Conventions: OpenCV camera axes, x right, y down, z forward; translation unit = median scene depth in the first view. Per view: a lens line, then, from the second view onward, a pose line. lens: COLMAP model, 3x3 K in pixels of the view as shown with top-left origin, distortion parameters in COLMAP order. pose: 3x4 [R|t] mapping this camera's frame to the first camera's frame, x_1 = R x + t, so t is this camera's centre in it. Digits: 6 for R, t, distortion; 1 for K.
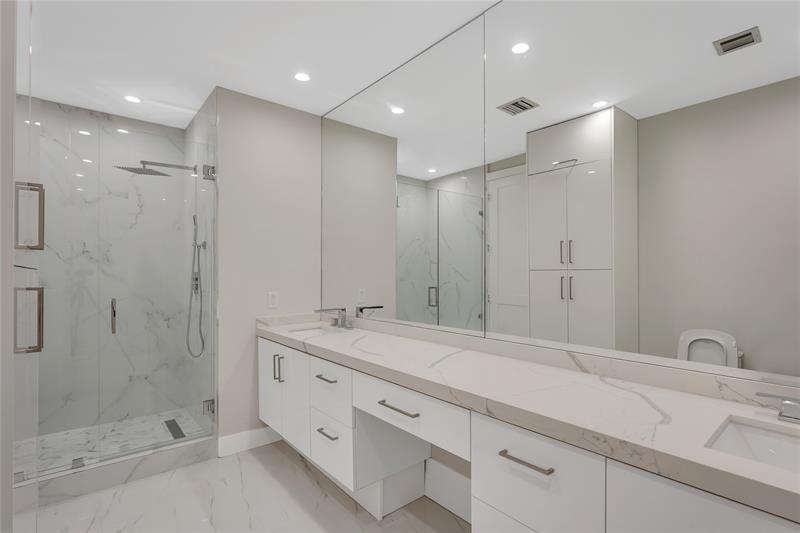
lens RADIAL K [[388.0, 0, 400.0], [0, 388.0, 266.5], [0, 0, 1]] dist [-0.000677, -0.000219]
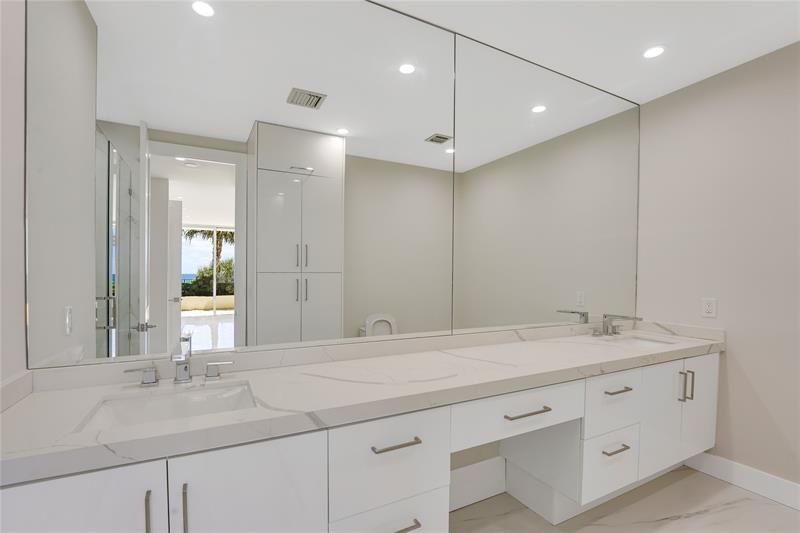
lens RADIAL K [[362.0, 0, 383.3], [0, 362.0, 282.6], [0, 0, 1]] dist [-0.003571, -0.000753]
pose [[0.226806, -0.018544, 0.973763, -0.729513], [-0.016635, 0.999599, 0.022911, 0.014639], [-0.973798, -0.021395, 0.226407, 0.864519]]
